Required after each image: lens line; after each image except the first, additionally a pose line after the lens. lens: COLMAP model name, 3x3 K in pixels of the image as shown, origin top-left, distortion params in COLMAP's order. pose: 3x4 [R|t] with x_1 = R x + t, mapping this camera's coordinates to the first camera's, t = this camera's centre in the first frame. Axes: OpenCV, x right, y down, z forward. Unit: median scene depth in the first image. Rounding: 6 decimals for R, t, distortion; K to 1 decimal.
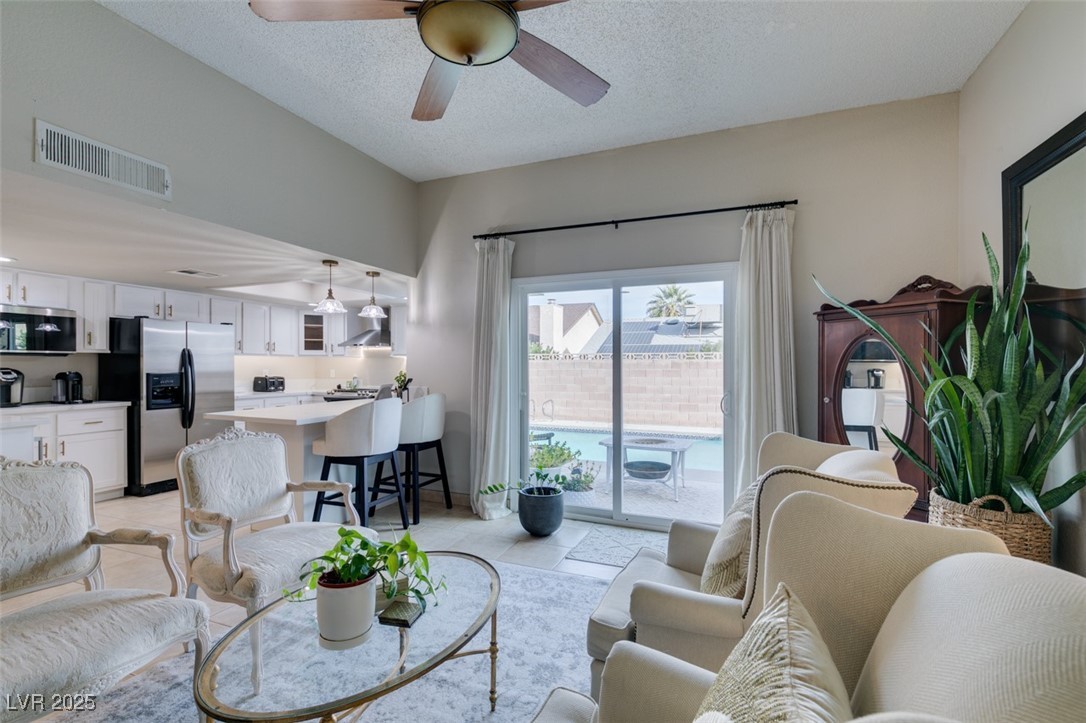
lens RADIAL K [[484.1, 0, 542.4], [0, 484.1, 364.1], [0, 0, 1]] dist [0.005622, -0.002189]
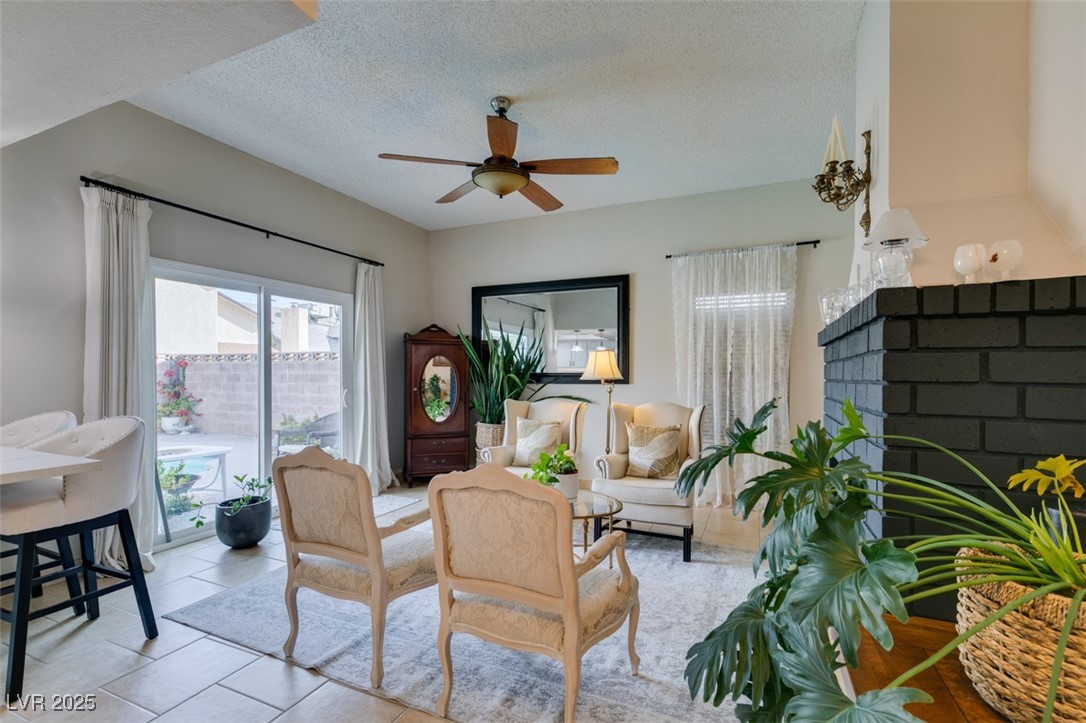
lens RADIAL K [[484.1, 0, 540.5], [0, 484.1, 376.4], [0, 0, 1]] dist [0.005622, -0.002189]
pose [[0.038302, -0.014814, 0.999156, -0.786388], [-0.008687, 0.999847, 0.015157, -0.001493], [-0.999228, -0.009260, 0.038167, 0.327403]]
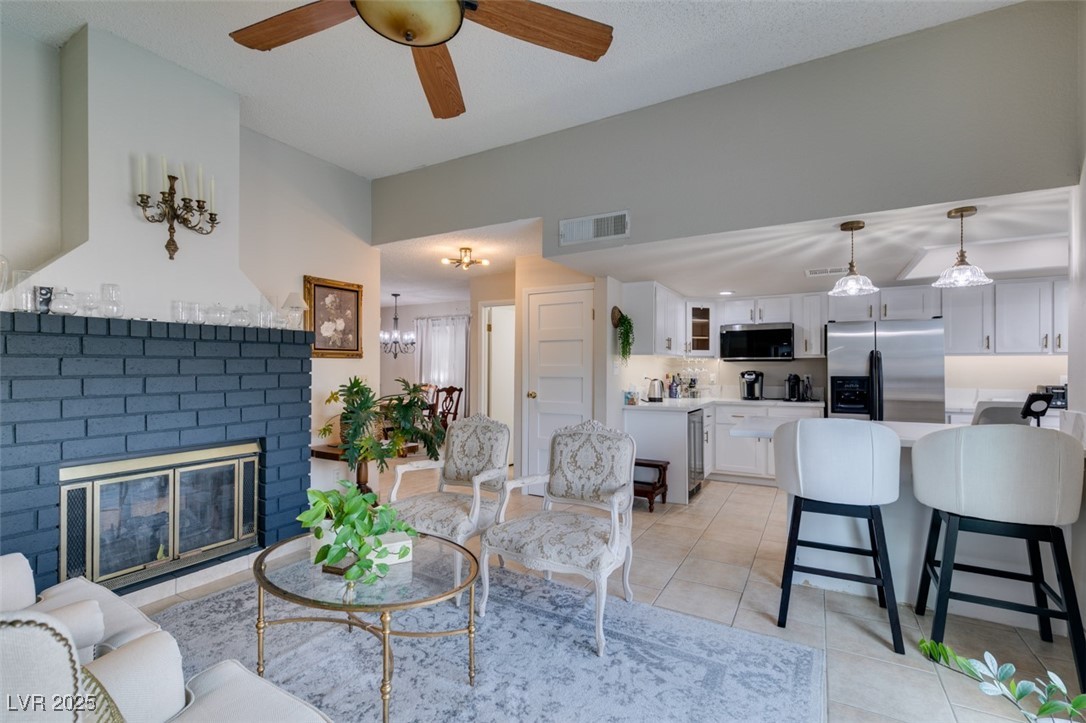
lens RADIAL K [[484.1, 0, 543.3], [0, 484.1, 366.8], [0, 0, 1]] dist [0.005622, -0.002189]
pose [[-0.131029, -0.006866, -0.991355, 0.300122], [0.002849, 0.999969, -0.007302, 0.004210], [0.991374, -0.003781, -0.131005, 0.571233]]
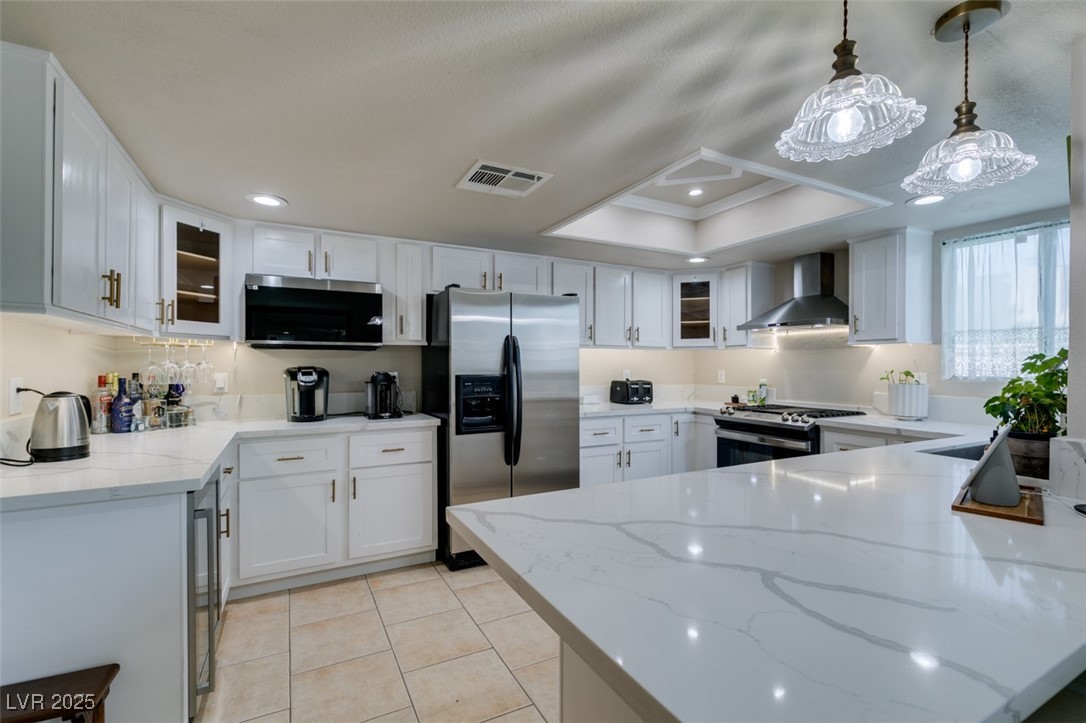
lens RADIAL K [[484.1, 0, 539.9], [0, 484.1, 365.1], [0, 0, 1]] dist [0.005622, -0.002189]
pose [[0.761332, 0.000710, -0.648362, -0.353639], [0.002499, 0.999989, 0.004029, 0.003247], [0.648357, -0.004687, 0.761322, 0.640246]]
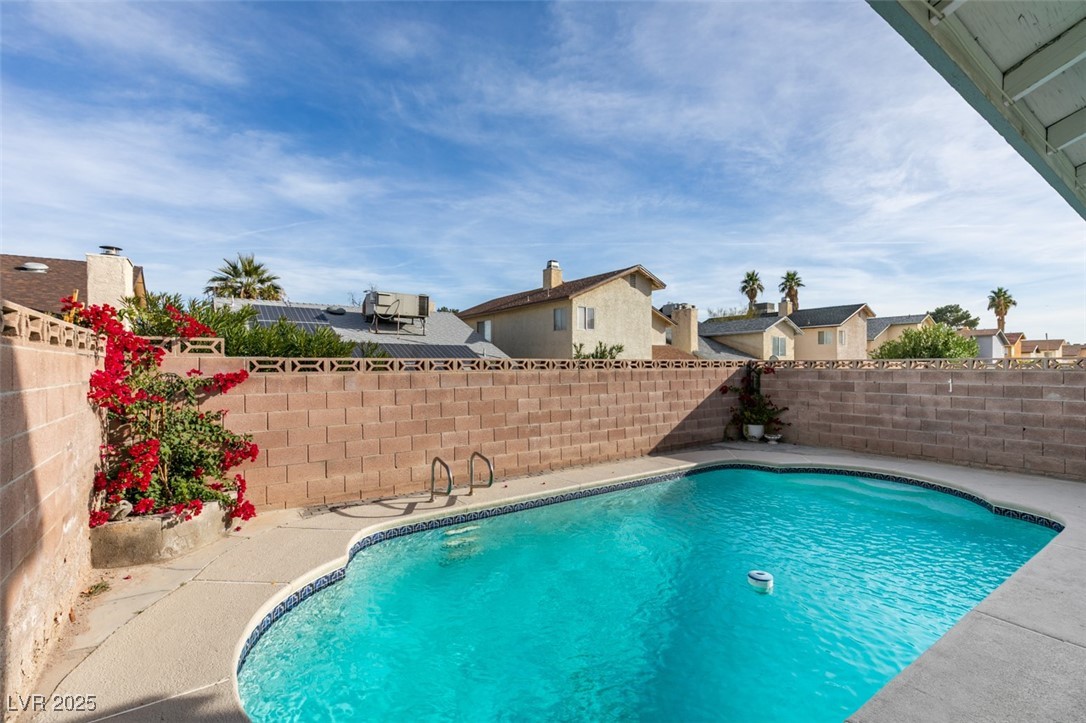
lens RADIAL K [[483.7, 0, 542.8], [0, 483.7, 362.7], [0, 0, 1]] dist [0.005029, 0.000127]
pose [[0.550698, -0.000206, 0.834705, -1.000962], [-0.001787, 0.999997, 0.001427, -0.052868], [-0.834703, -0.002278, 0.550696, 1.860174]]
